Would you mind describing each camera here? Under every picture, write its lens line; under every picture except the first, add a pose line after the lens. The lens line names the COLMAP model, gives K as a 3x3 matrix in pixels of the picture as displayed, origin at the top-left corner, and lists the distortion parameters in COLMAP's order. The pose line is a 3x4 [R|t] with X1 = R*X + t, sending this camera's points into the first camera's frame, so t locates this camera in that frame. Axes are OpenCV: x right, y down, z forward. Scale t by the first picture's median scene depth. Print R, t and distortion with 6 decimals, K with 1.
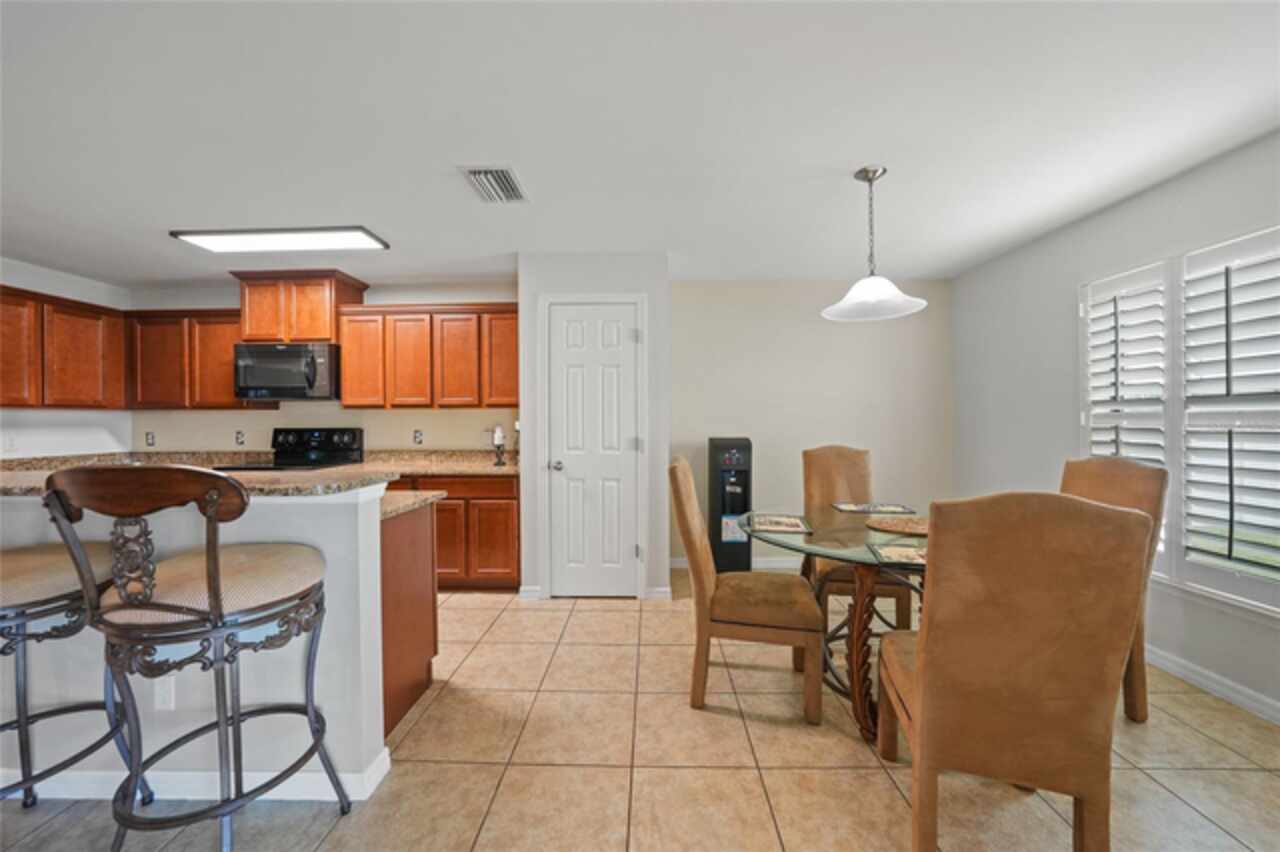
lens RADIAL K [[463.3, 0, 638.6], [0, 463.3, 418.9], [0, 0, 1]] dist [-0.015655, -0.000104]
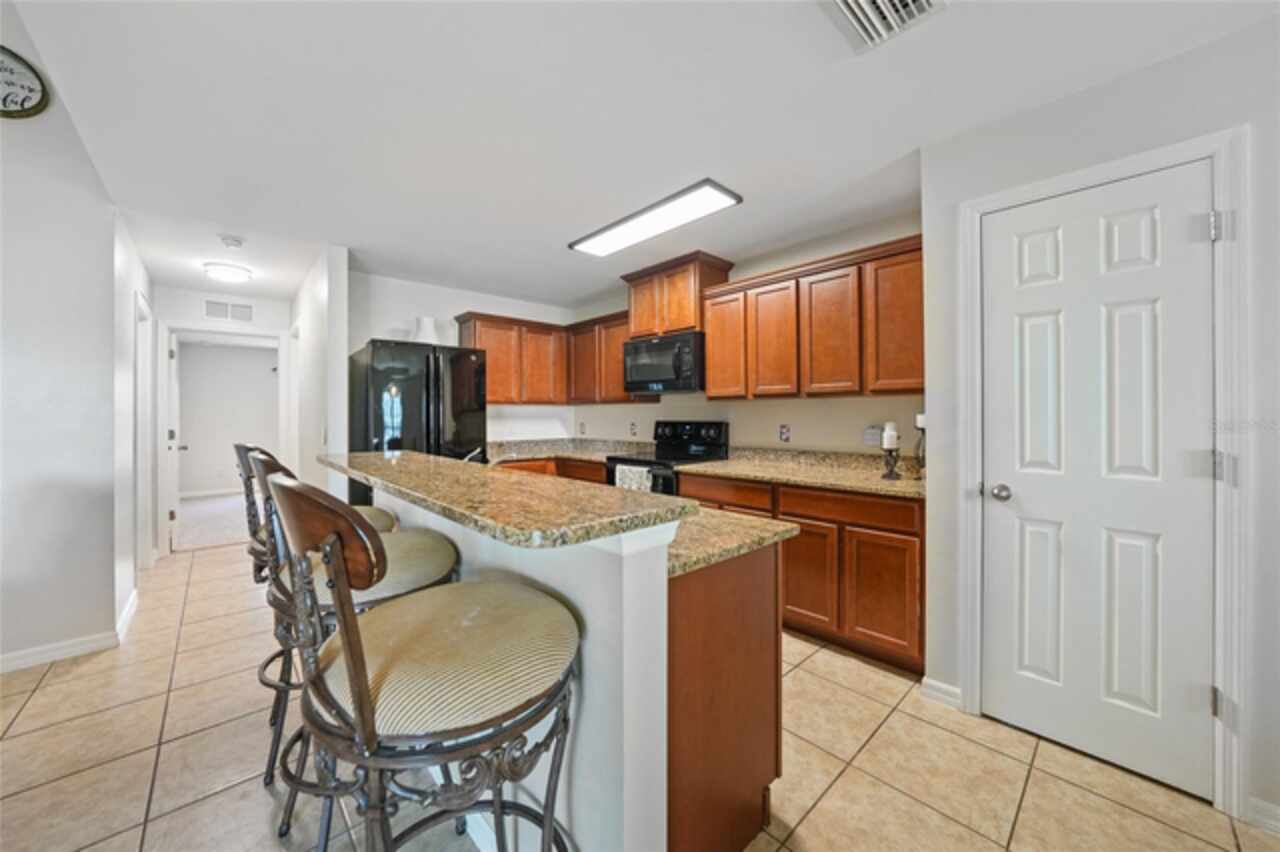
lens RADIAL K [[463.3, 0, 638.6], [0, 463.3, 418.9], [0, 0, 1]] dist [-0.015655, -0.000104]
pose [[0.699064, 0.008278, -0.715011, -0.074057], [0.003228, 0.999886, 0.014732, 0.000354], [0.715052, -0.012606, 0.698958, 0.254741]]
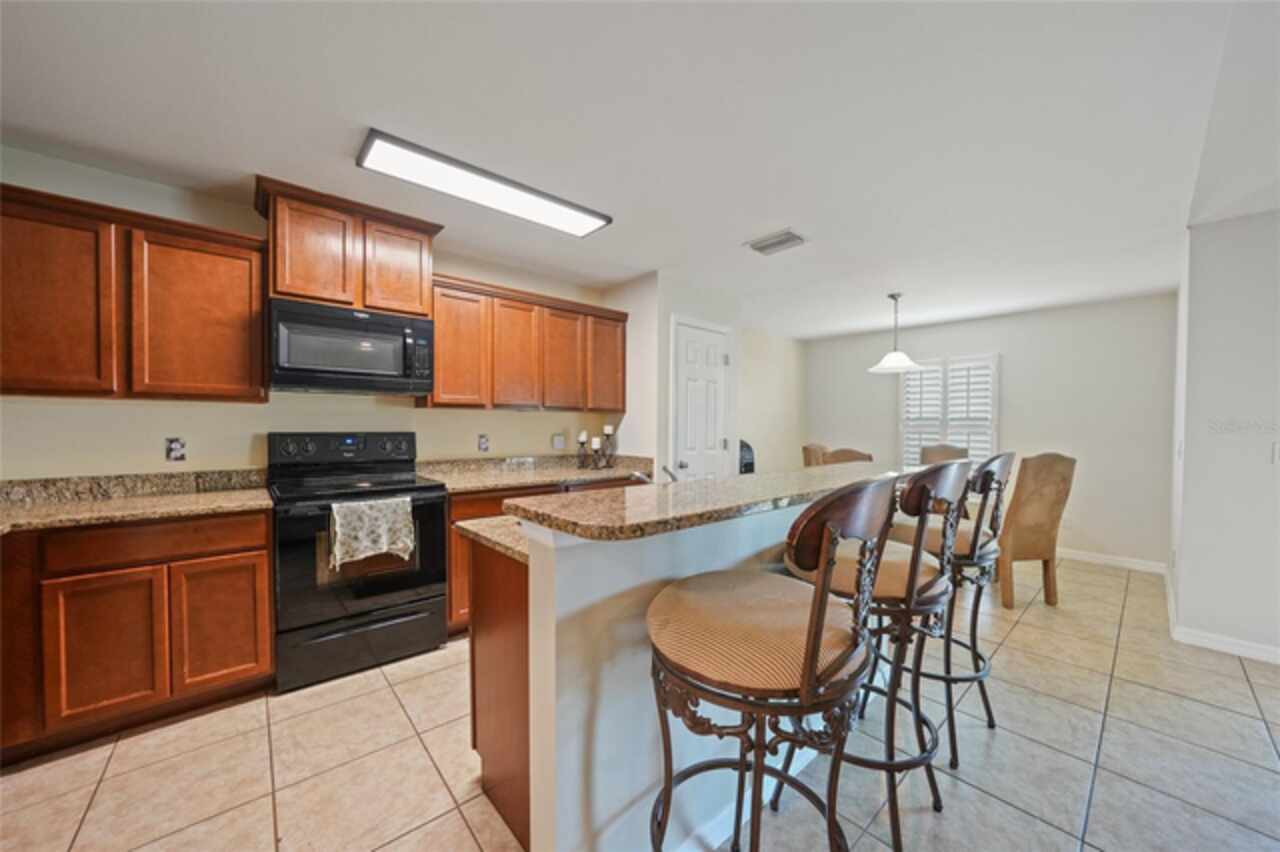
lens RADIAL K [[463.2, 0, 647.0], [0, 463.2, 427.4], [0, 0, 1]] dist [-0.014319, -0.000082]
pose [[0.723799, 0.007063, 0.689975, -0.928020], [-0.009949, 0.999950, 0.000200, 0.008070], [-0.689939, -0.007009, 0.723834, 0.198816]]
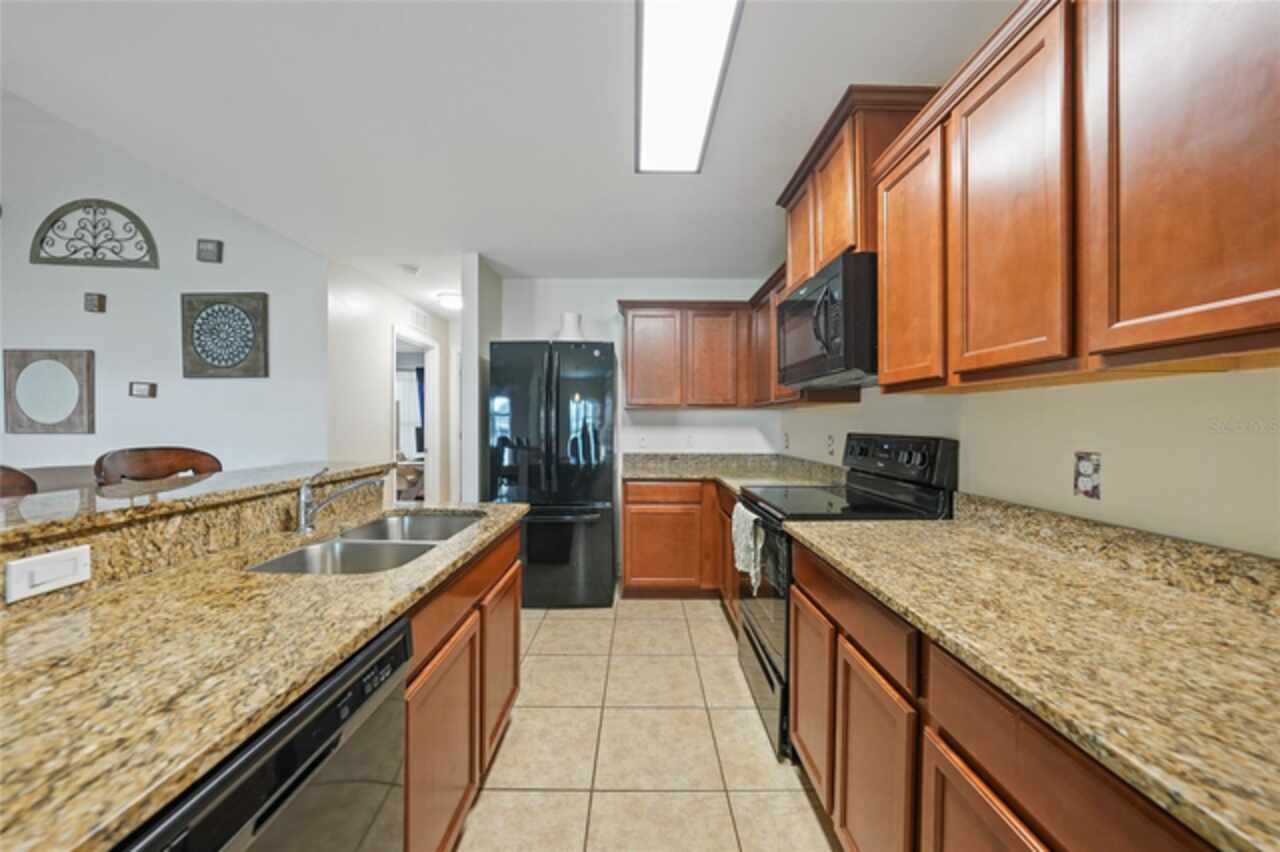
lens RADIAL K [[460.1, 0, 640.3], [0, 460.1, 423.2], [0, 0, 1]] dist [-0.023974, 0.004682]
pose [[0.033302, 0.006082, -0.999427, -0.210026], [-0.000243, 0.999982, 0.006078, 0.004017], [0.999445, 0.000040, 0.033303, 0.764911]]
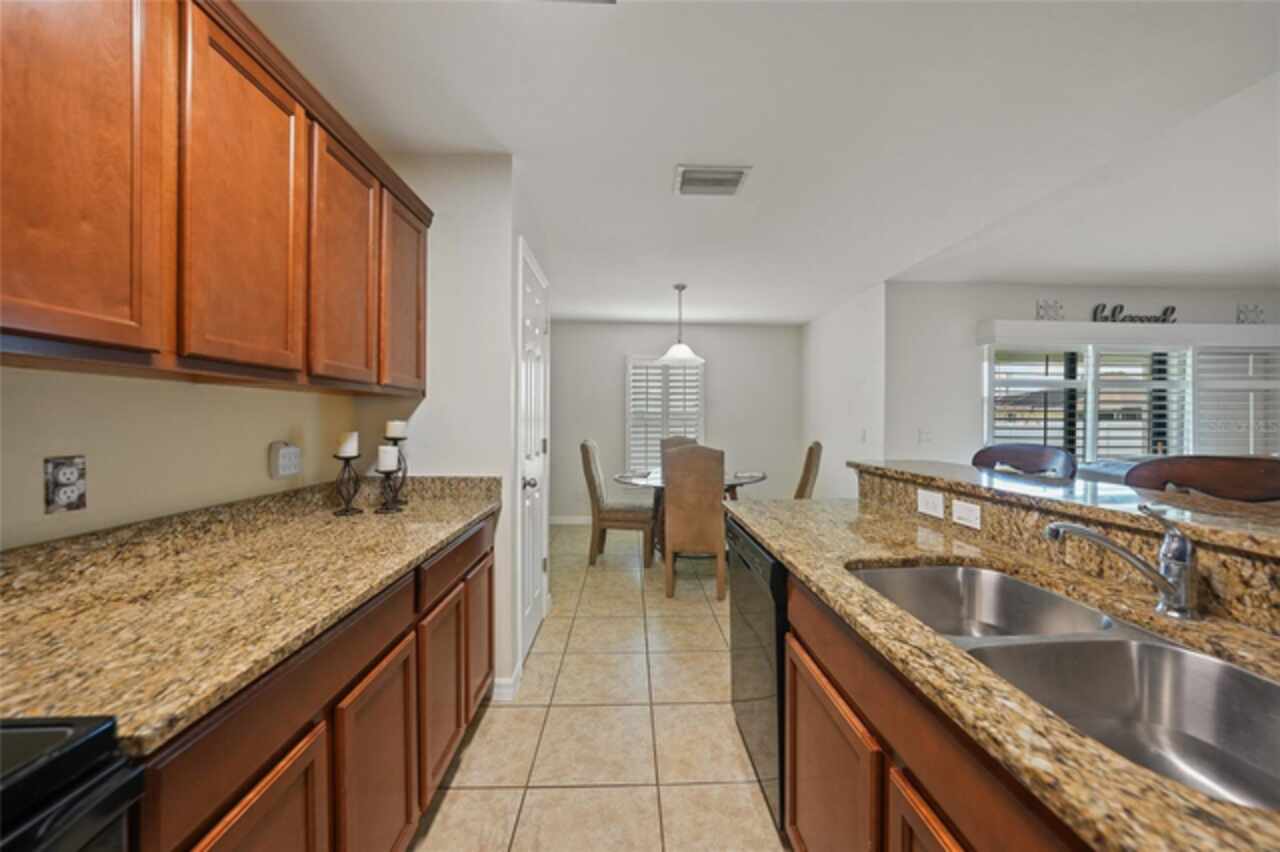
lens RADIAL K [[463.3, 0, 638.6], [0, 463.3, 418.9], [0, 0, 1]] dist [-0.015655, -0.000104]
pose [[-0.055413, 0.006338, 0.998443, -0.811046], [-0.006211, 0.999958, -0.006692, 0.004228], [-0.998444, -0.006573, -0.055371, 0.773854]]
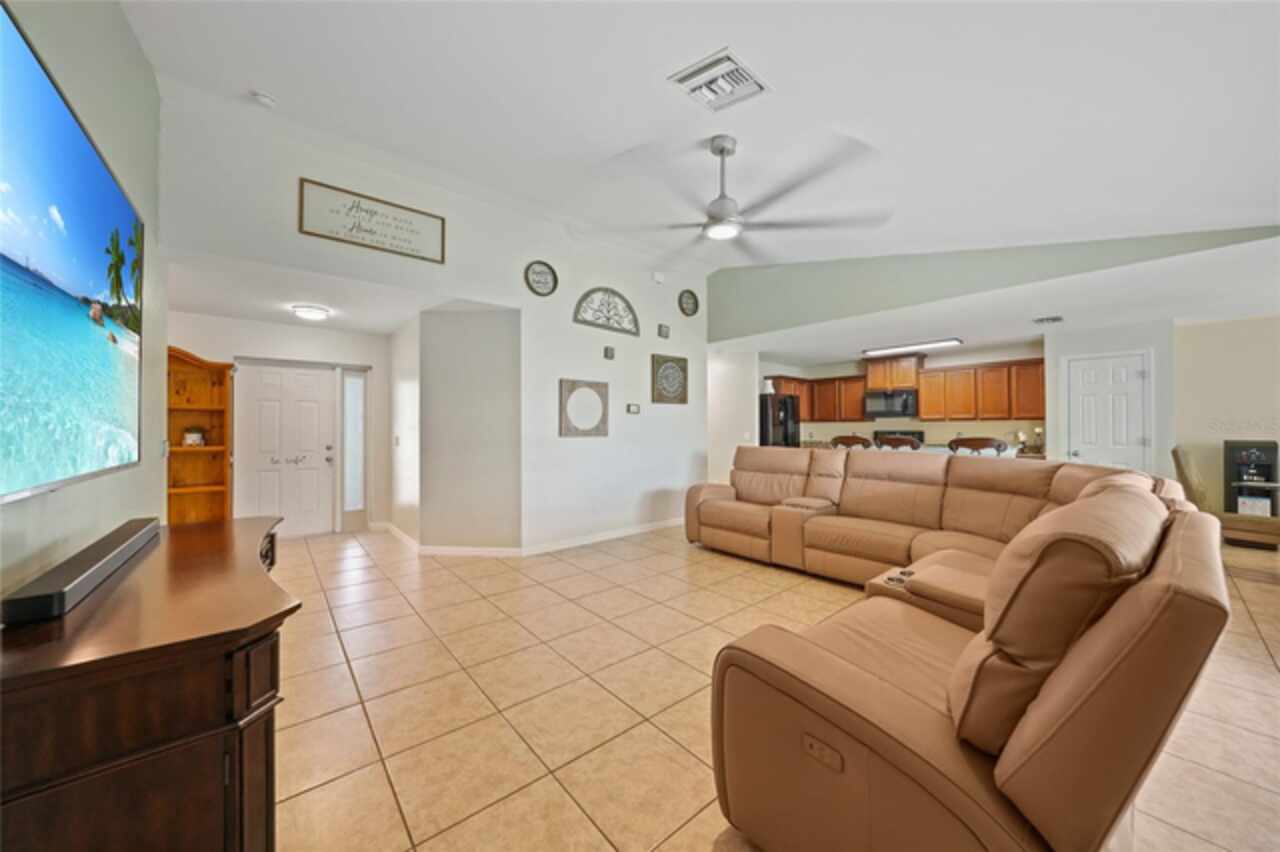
lens RADIAL K [[437.9, 0, 642.2], [0, 437.9, 423.7], [0, 0, 1]] dist [-0.012112, 0.003974]
pose [[0.666397, -0.002321, -0.745593, -0.037955], [-0.000565, 0.999993, -0.003618, -0.002829], [0.745597, 0.002832, 0.666391, -1.167141]]
